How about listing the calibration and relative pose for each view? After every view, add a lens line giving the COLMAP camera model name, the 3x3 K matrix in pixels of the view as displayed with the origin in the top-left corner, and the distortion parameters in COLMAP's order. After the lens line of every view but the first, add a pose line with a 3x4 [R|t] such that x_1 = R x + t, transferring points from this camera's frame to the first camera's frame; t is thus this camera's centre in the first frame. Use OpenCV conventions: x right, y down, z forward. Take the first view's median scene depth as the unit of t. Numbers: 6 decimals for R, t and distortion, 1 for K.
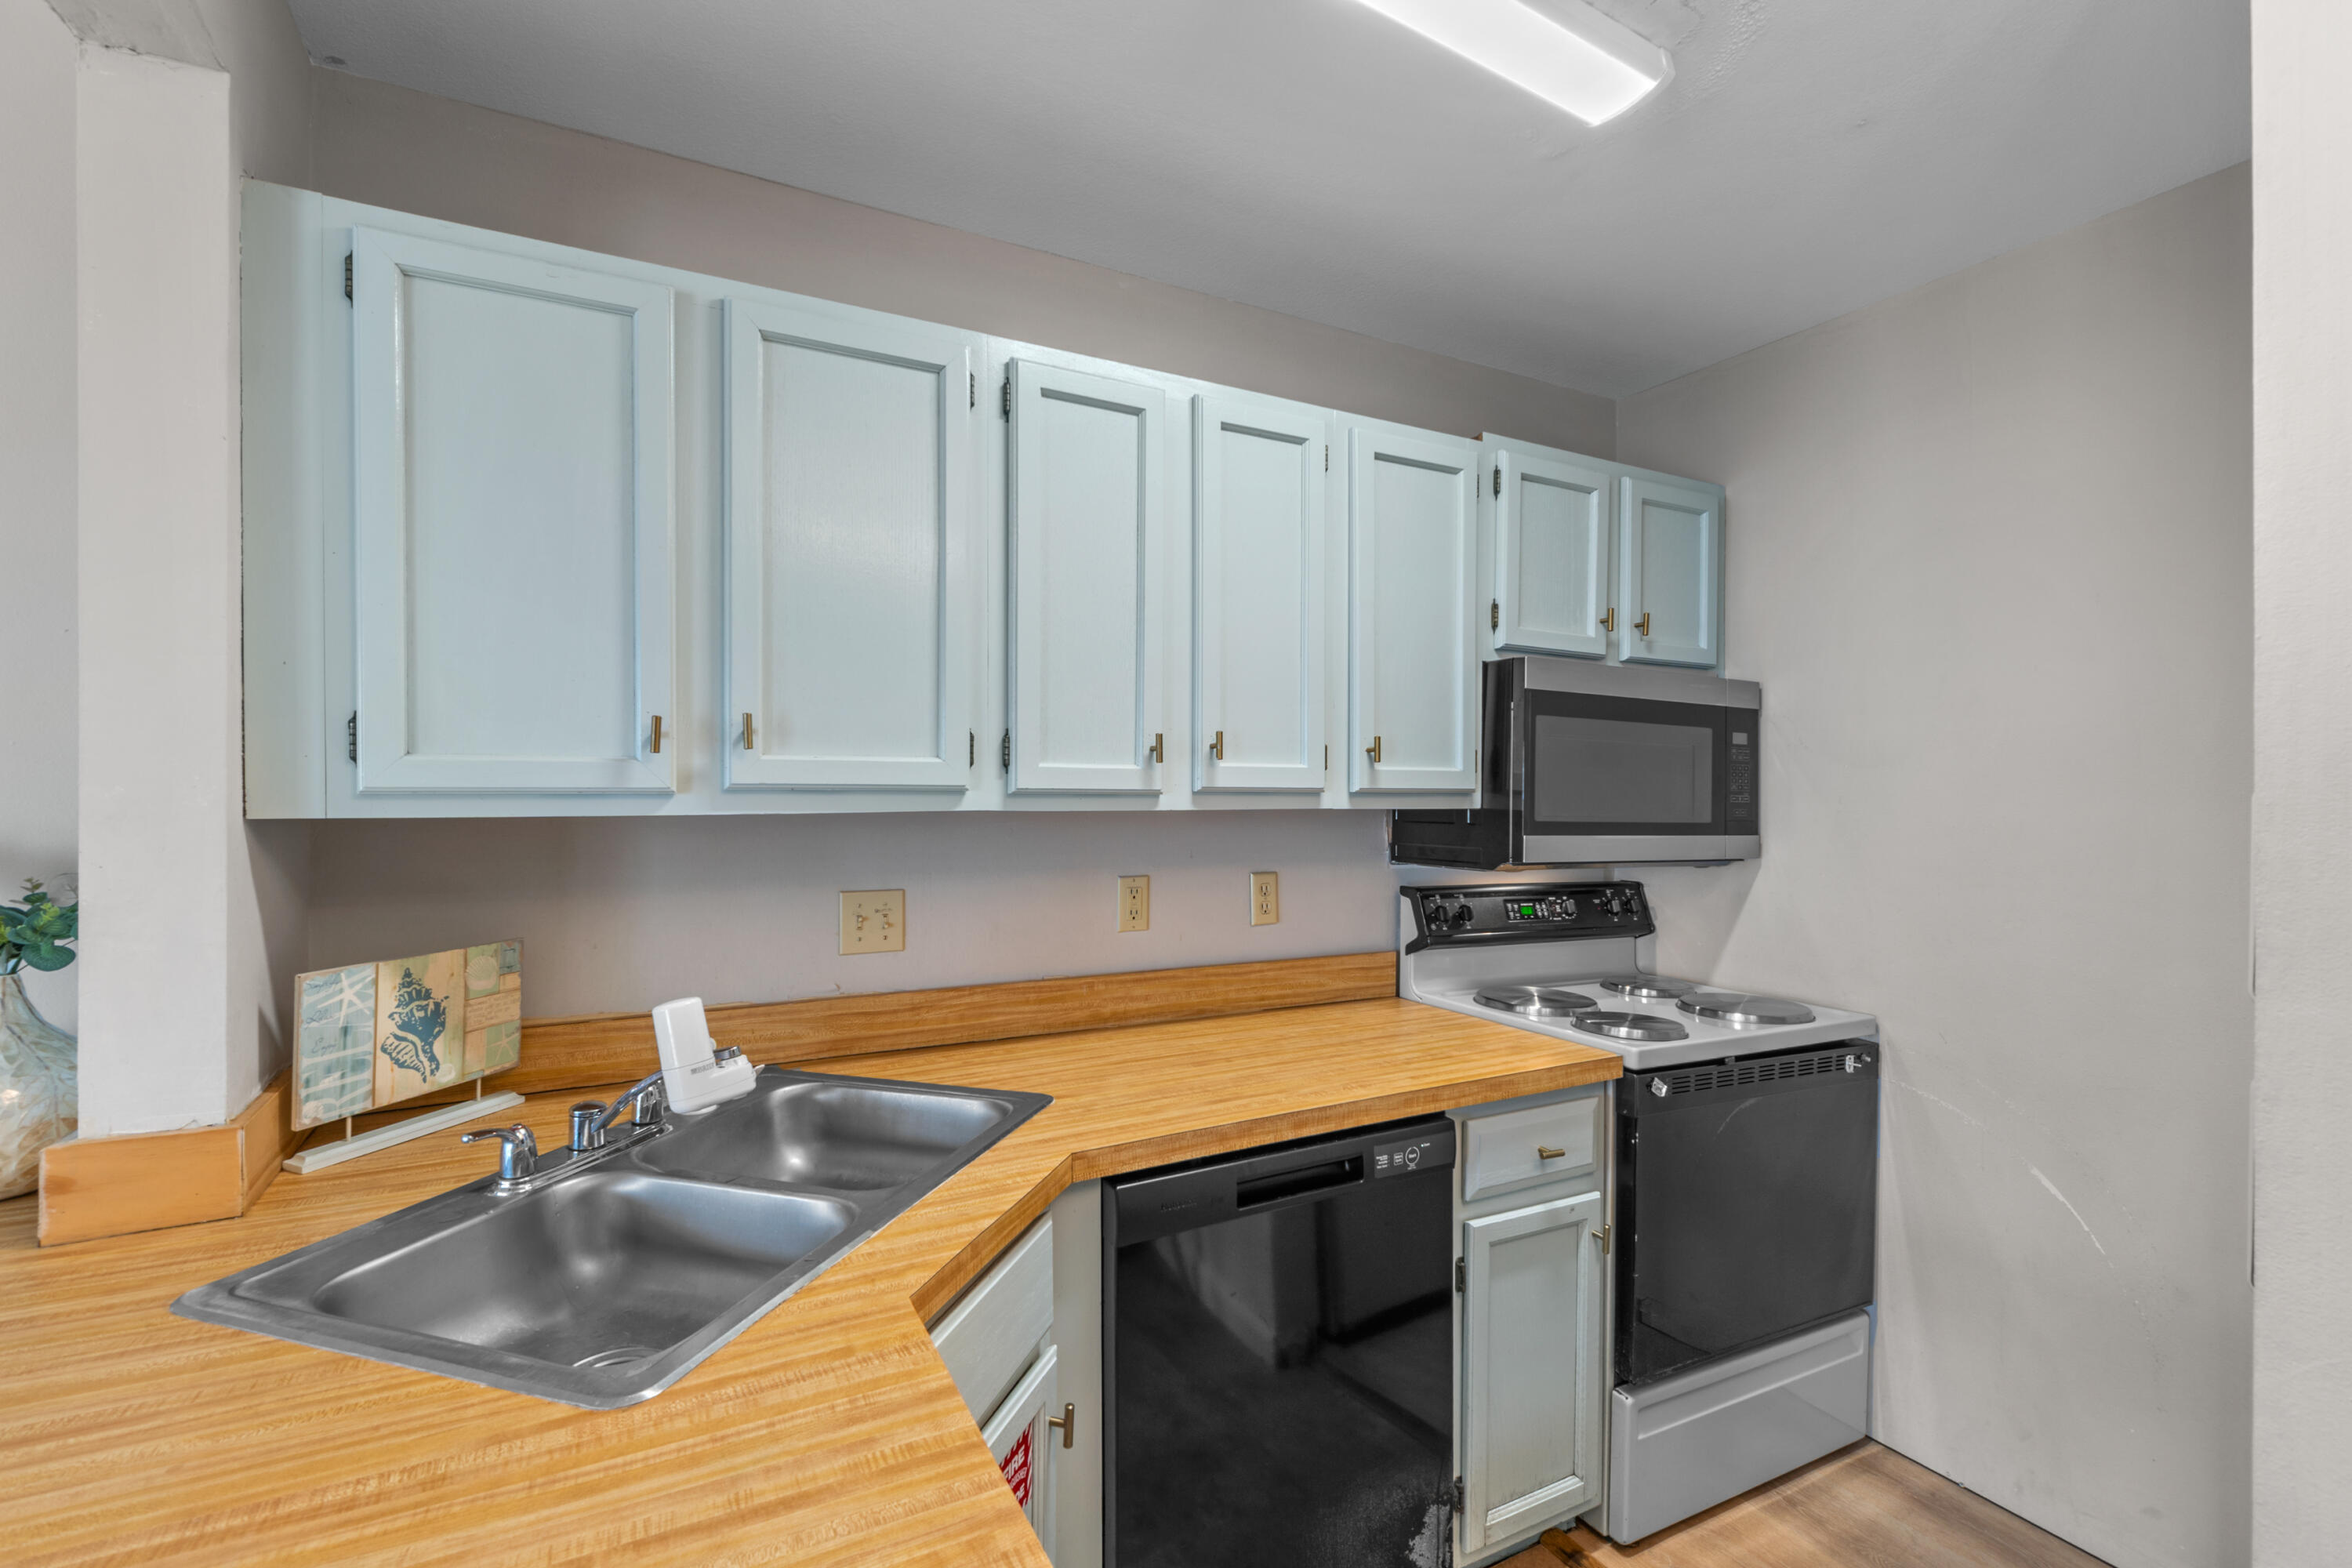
lens RADIAL K [[1016.8, 0, 1153.9], [0, 1016.8, 793.1], [0, 0, 1]] dist [0.000883, -0.000283]
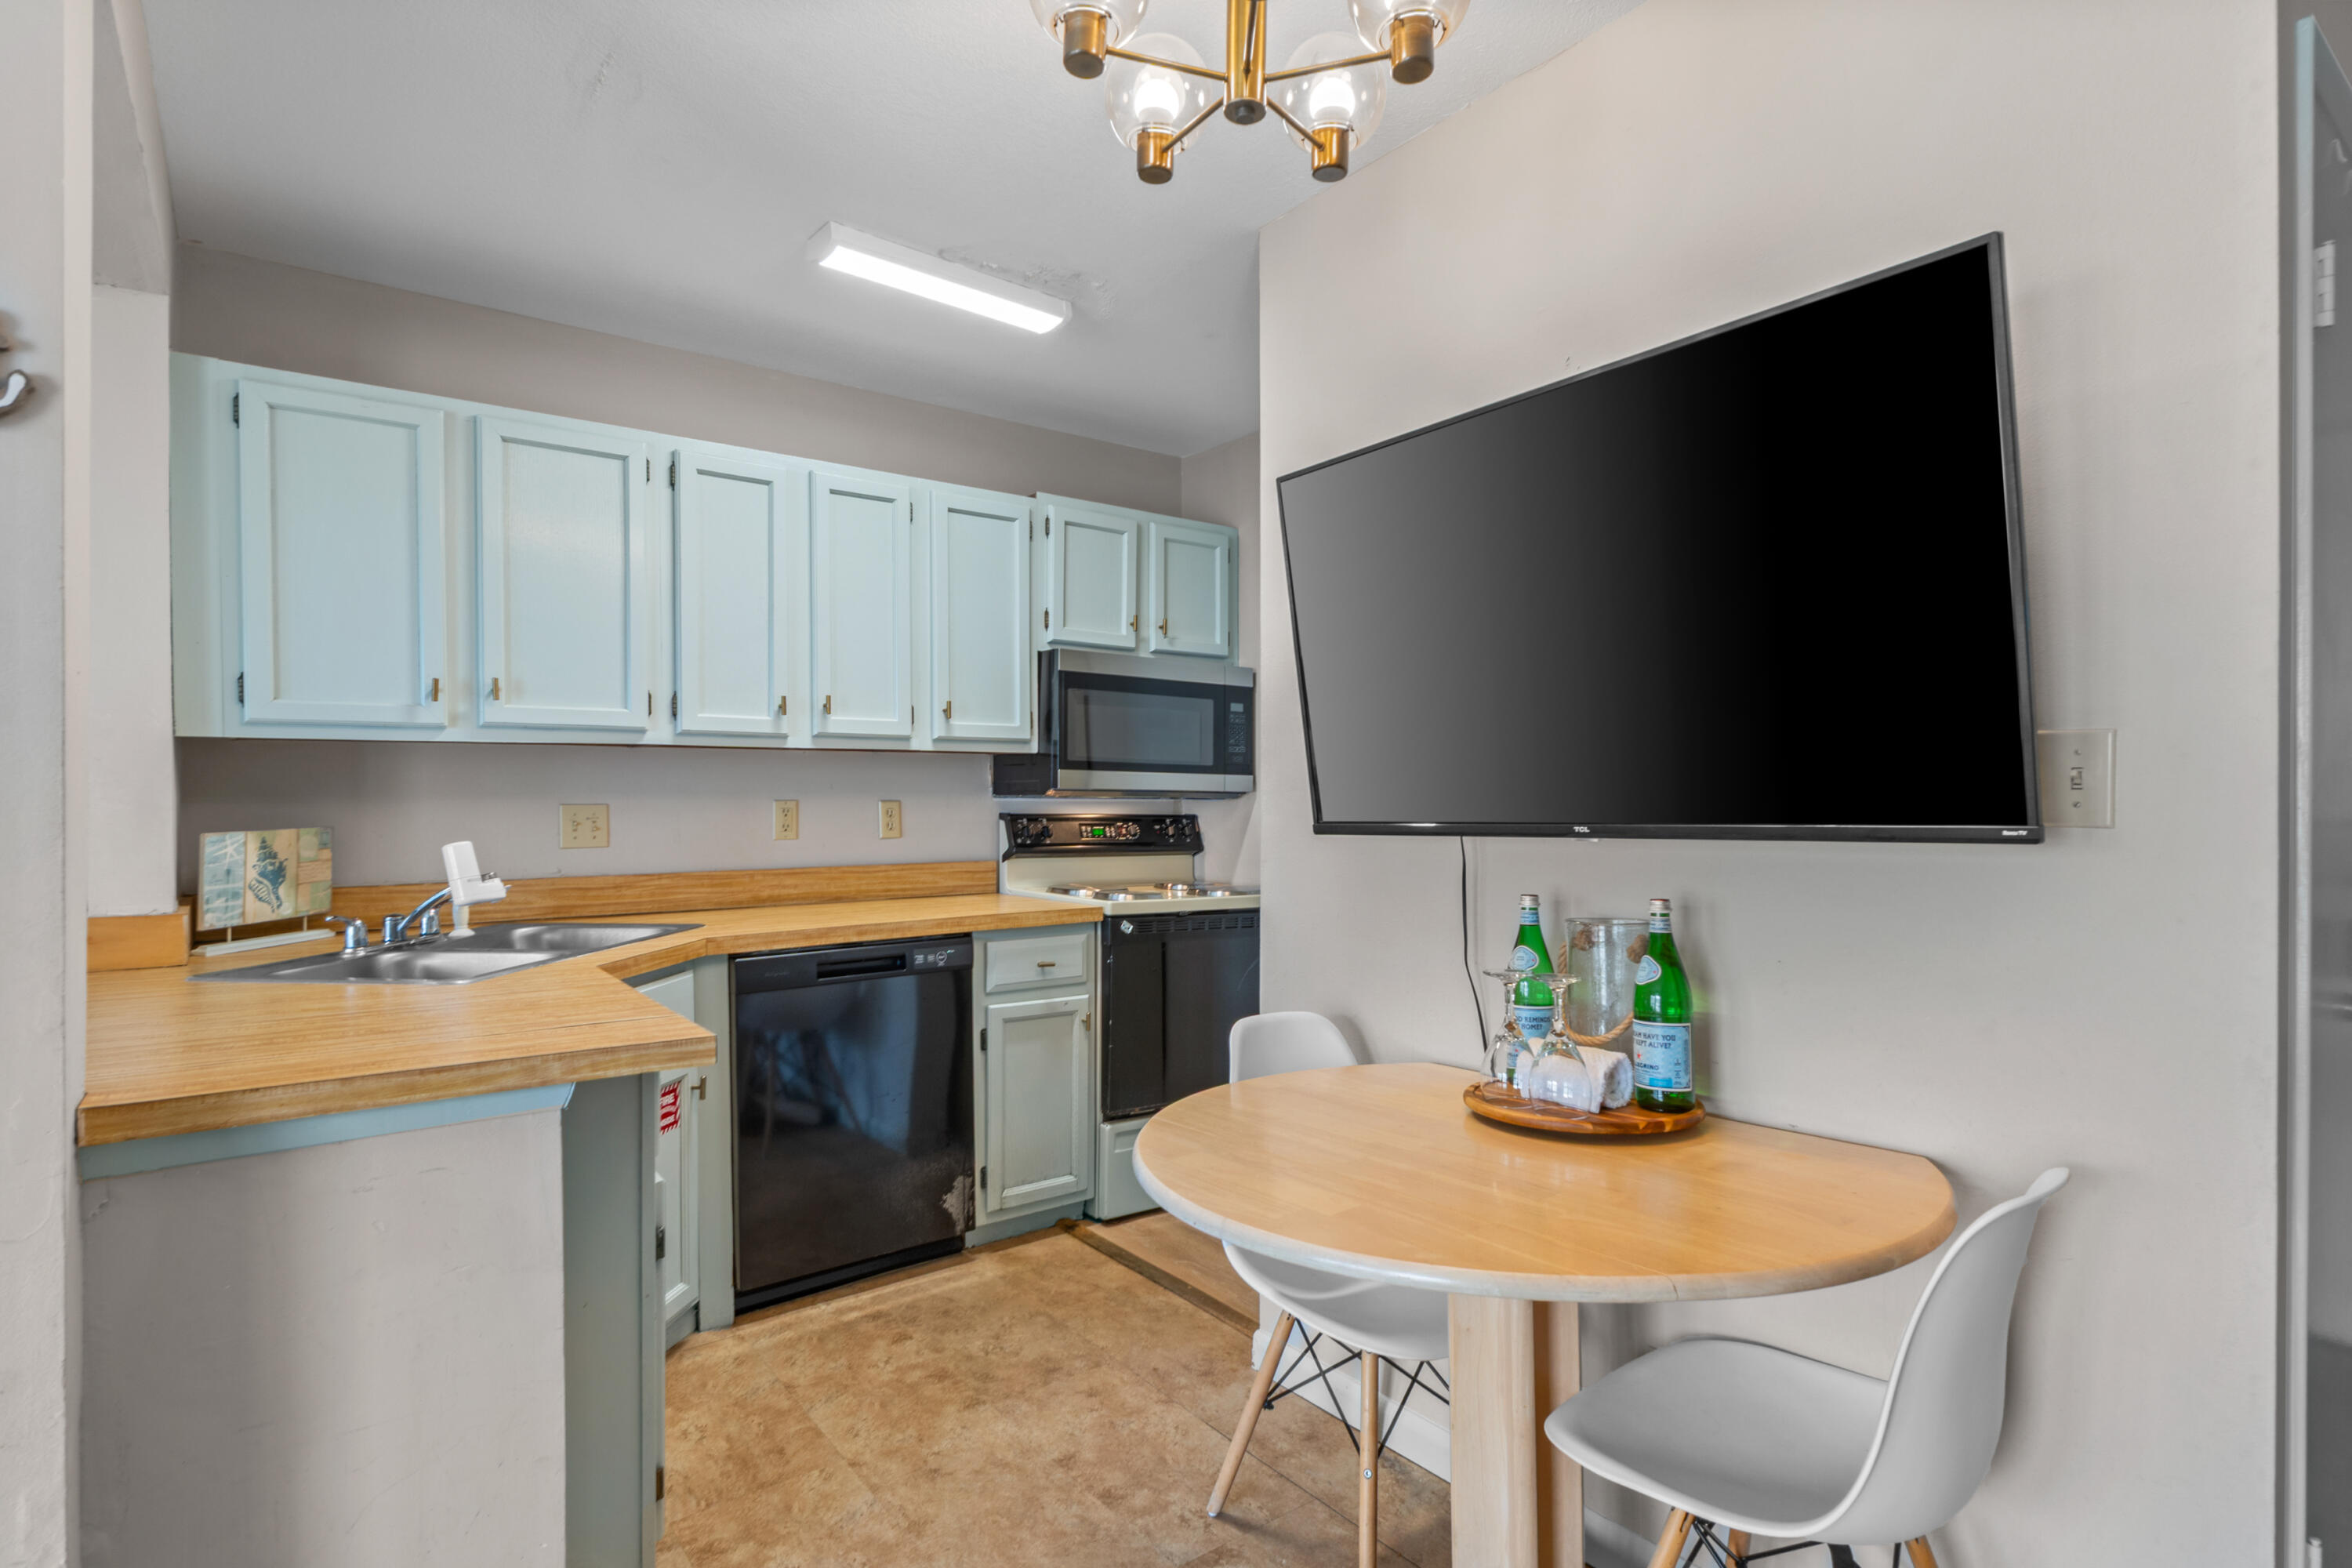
lens RADIAL K [[1173.6, 0, 1166.4], [0, 1173.6, 806.5], [0, 0, 1]] dist [0.008986, -0.010387]
pose [[0.985329, -0.006459, 0.170545, 0.282493], [0.004356, 0.999910, 0.012703, 0.092111], [-0.170612, -0.011774, 0.985268, -0.877510]]
